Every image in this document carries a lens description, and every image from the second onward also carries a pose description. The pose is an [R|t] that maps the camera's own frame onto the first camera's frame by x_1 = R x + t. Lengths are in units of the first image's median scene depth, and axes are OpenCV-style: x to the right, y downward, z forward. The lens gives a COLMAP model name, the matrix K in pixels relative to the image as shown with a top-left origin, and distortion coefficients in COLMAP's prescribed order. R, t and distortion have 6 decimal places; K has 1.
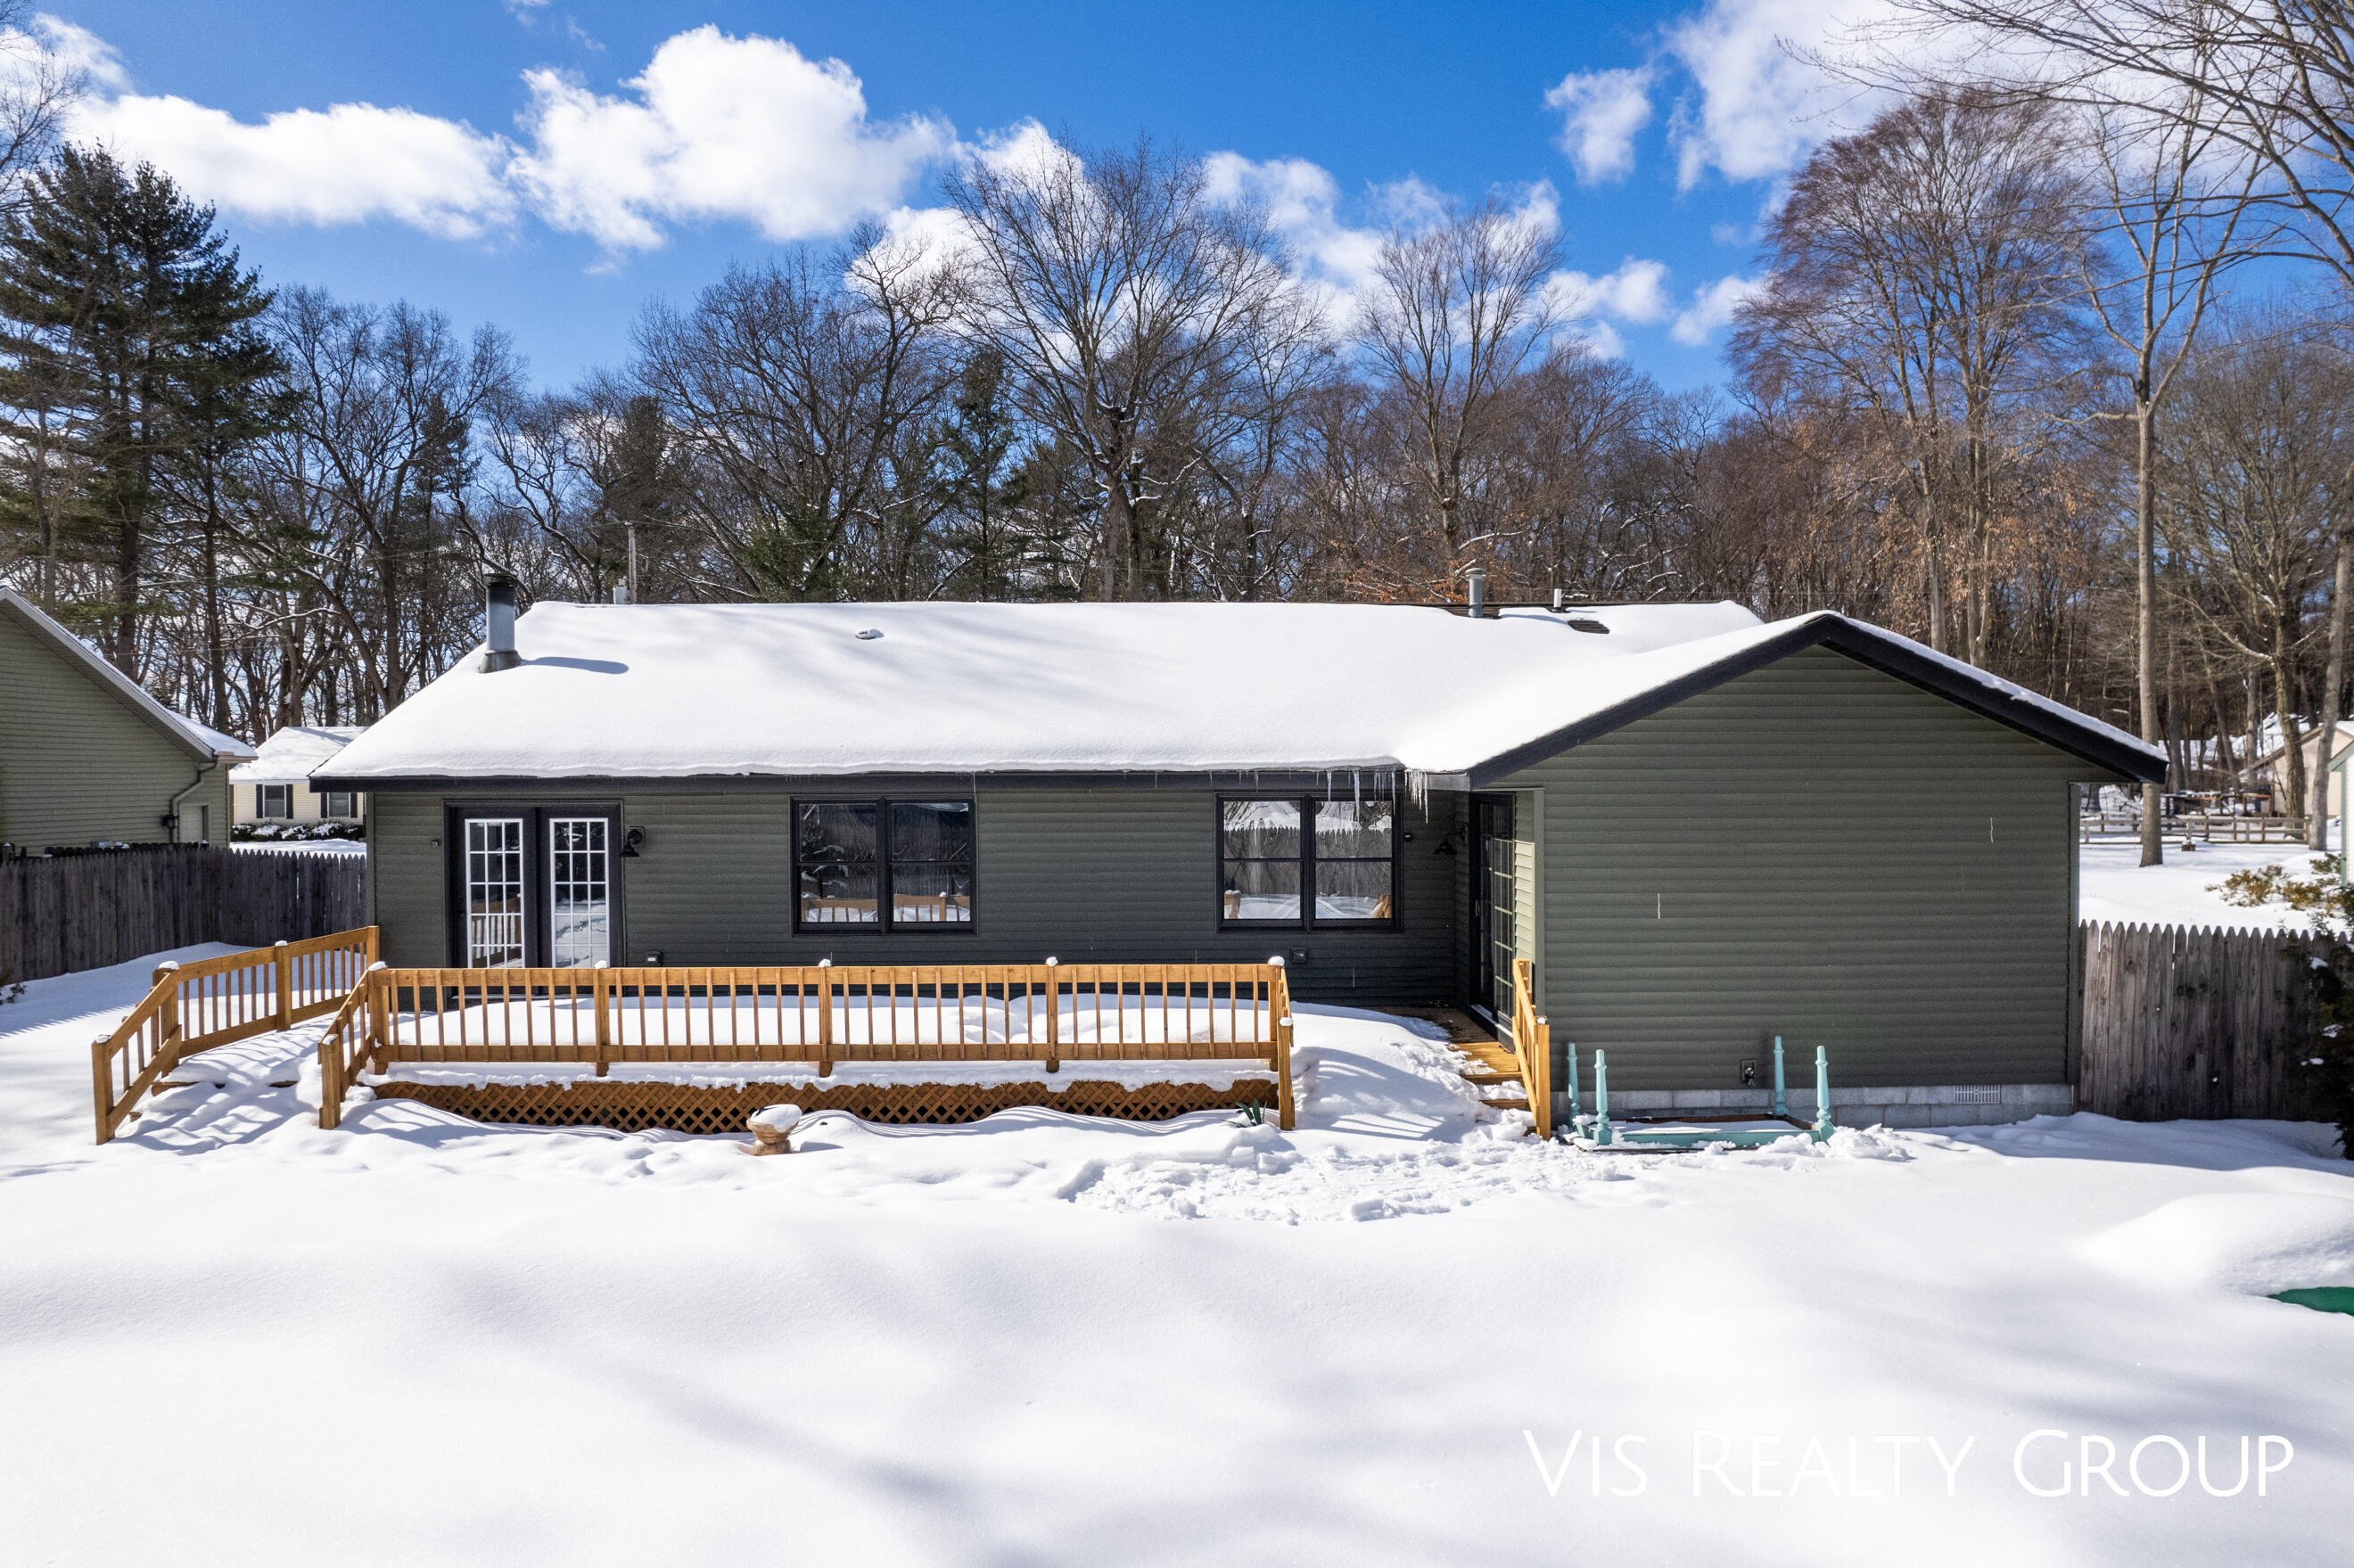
lens RADIAL K [[1504.4, 0, 1177.0], [0, 1504.4, 784.0], [0, 0, 1]] dist [-0.064531, 0.058913]
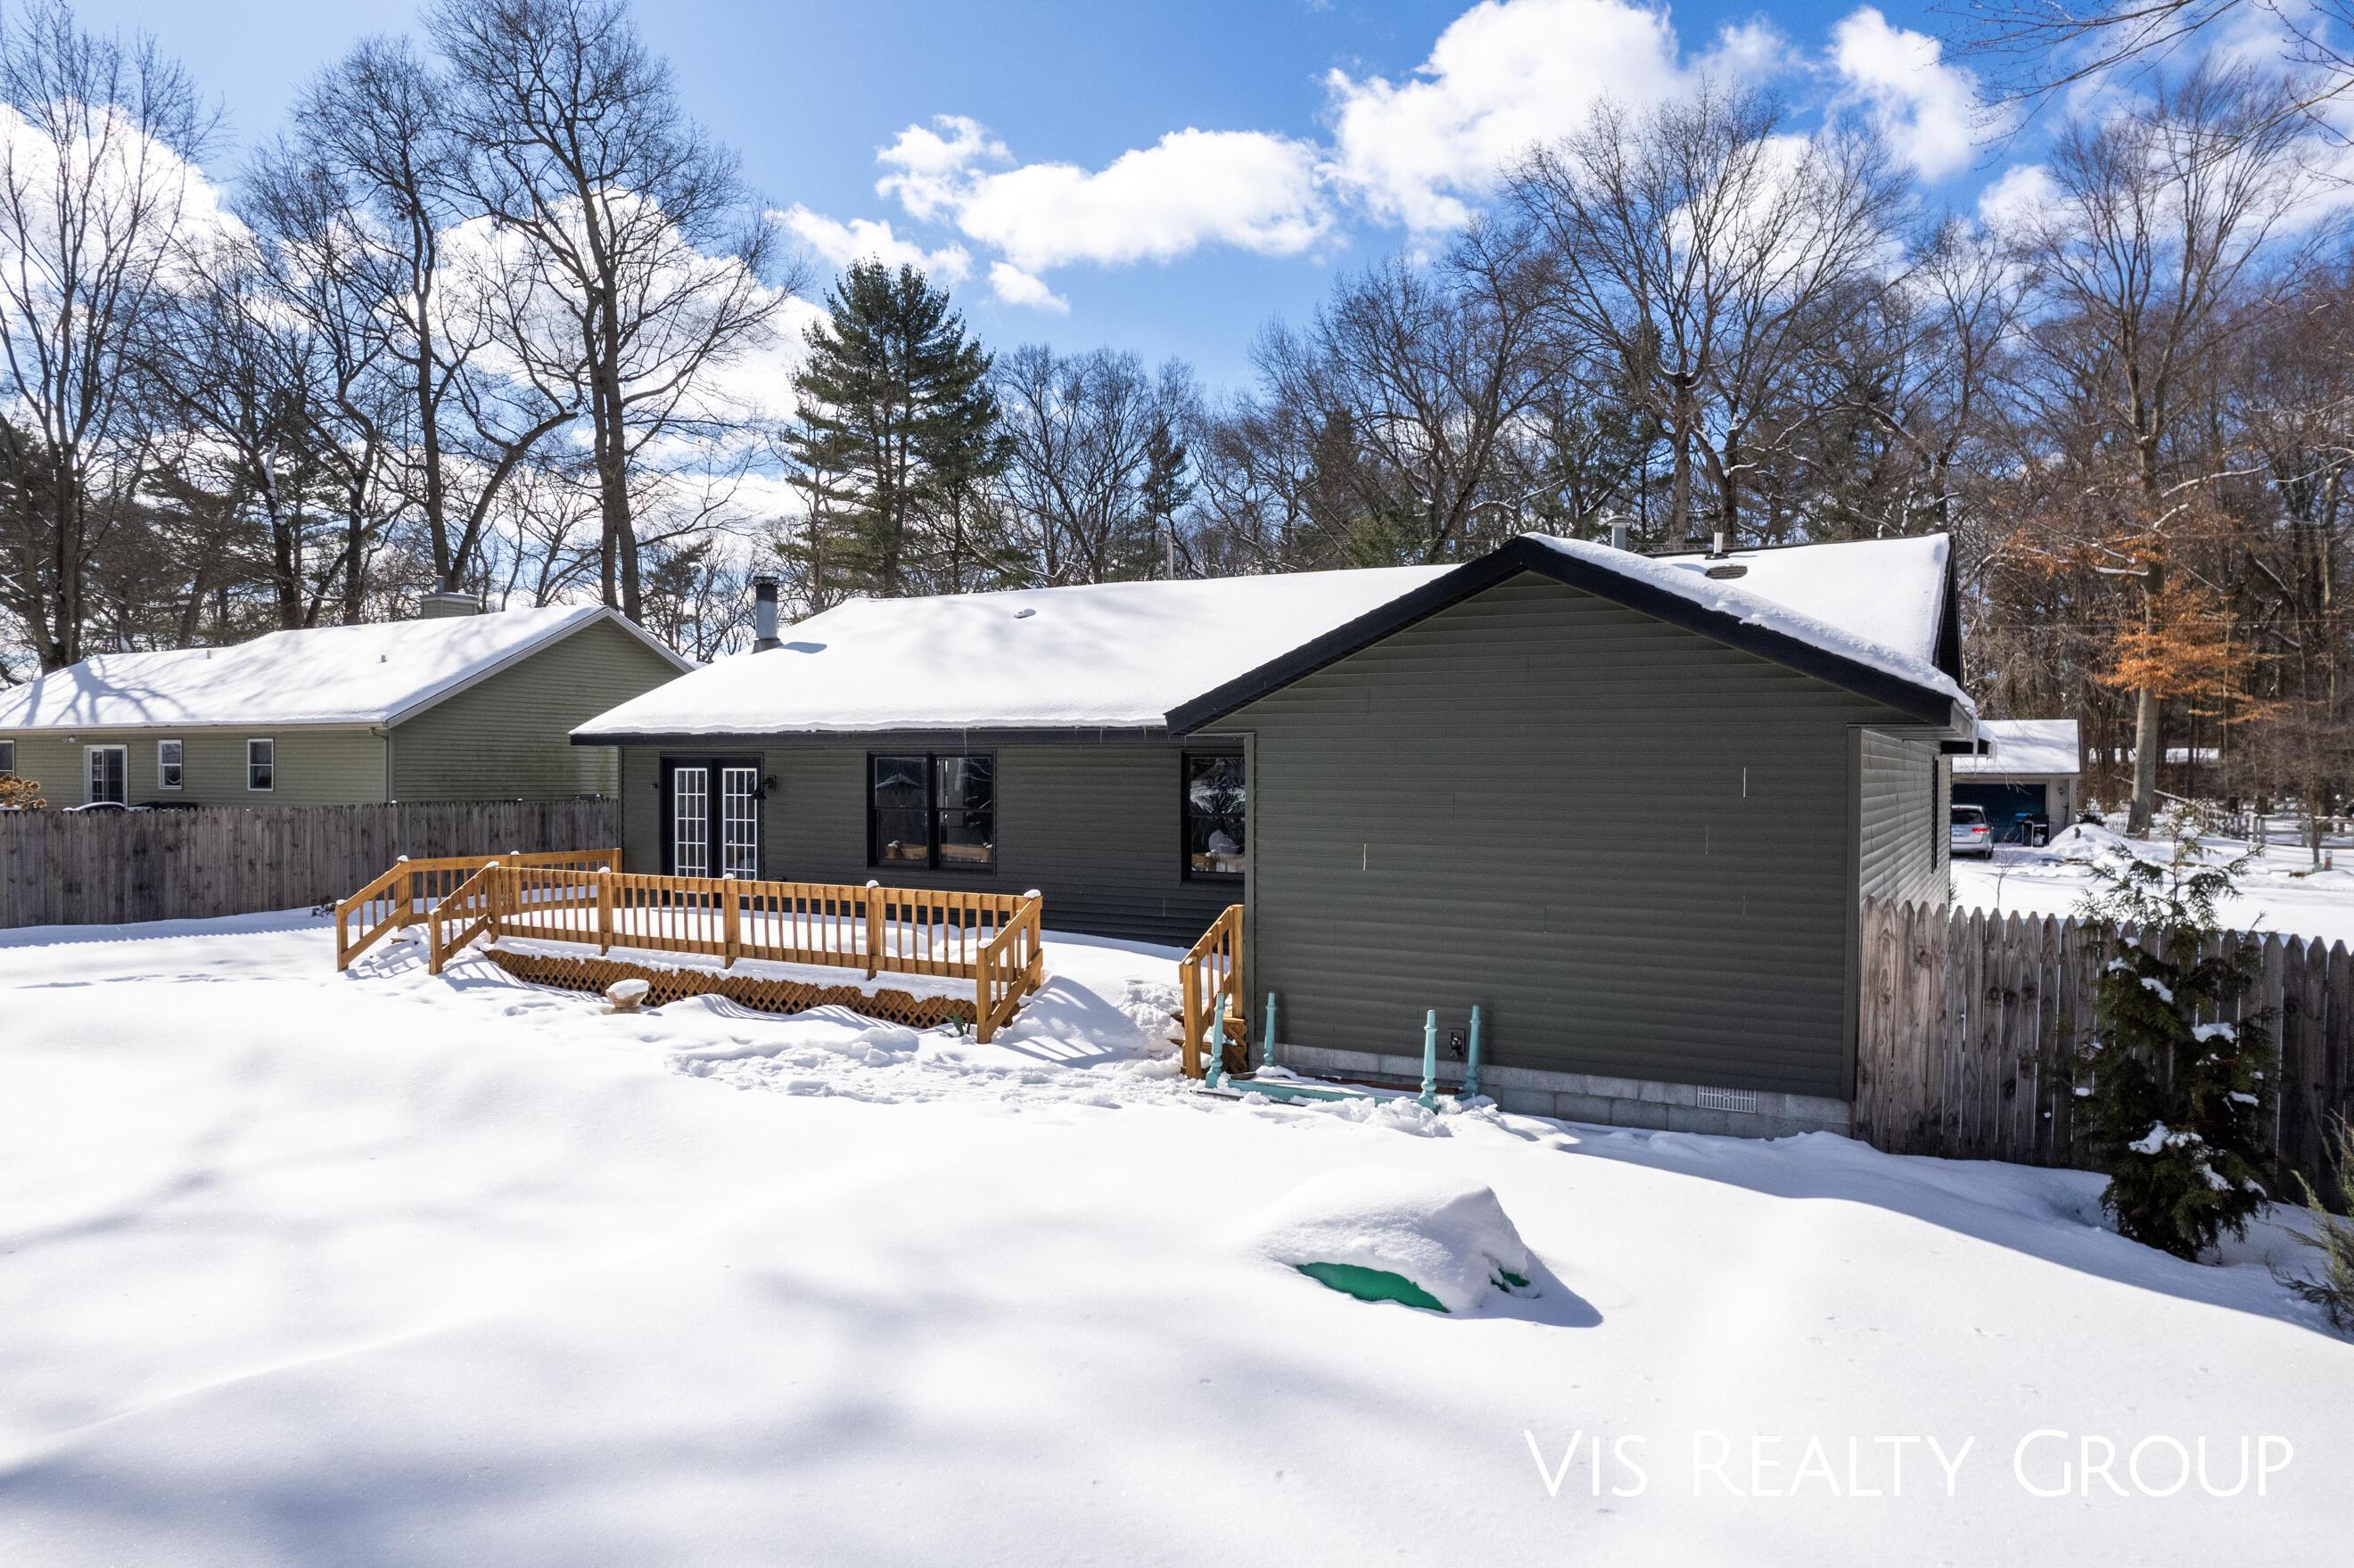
lens RADIAL K [[1521.6, 0, 1177.0], [0, 1521.6, 784.0], [0, 0, 1]] dist [-0.027985, 0.000701]
pose [[0.862981, 0.013792, -0.505048, 0.705231], [-0.013861, 0.999897, 0.003621, 0.033687], [0.505046, 0.003876, 0.863084, 0.108736]]
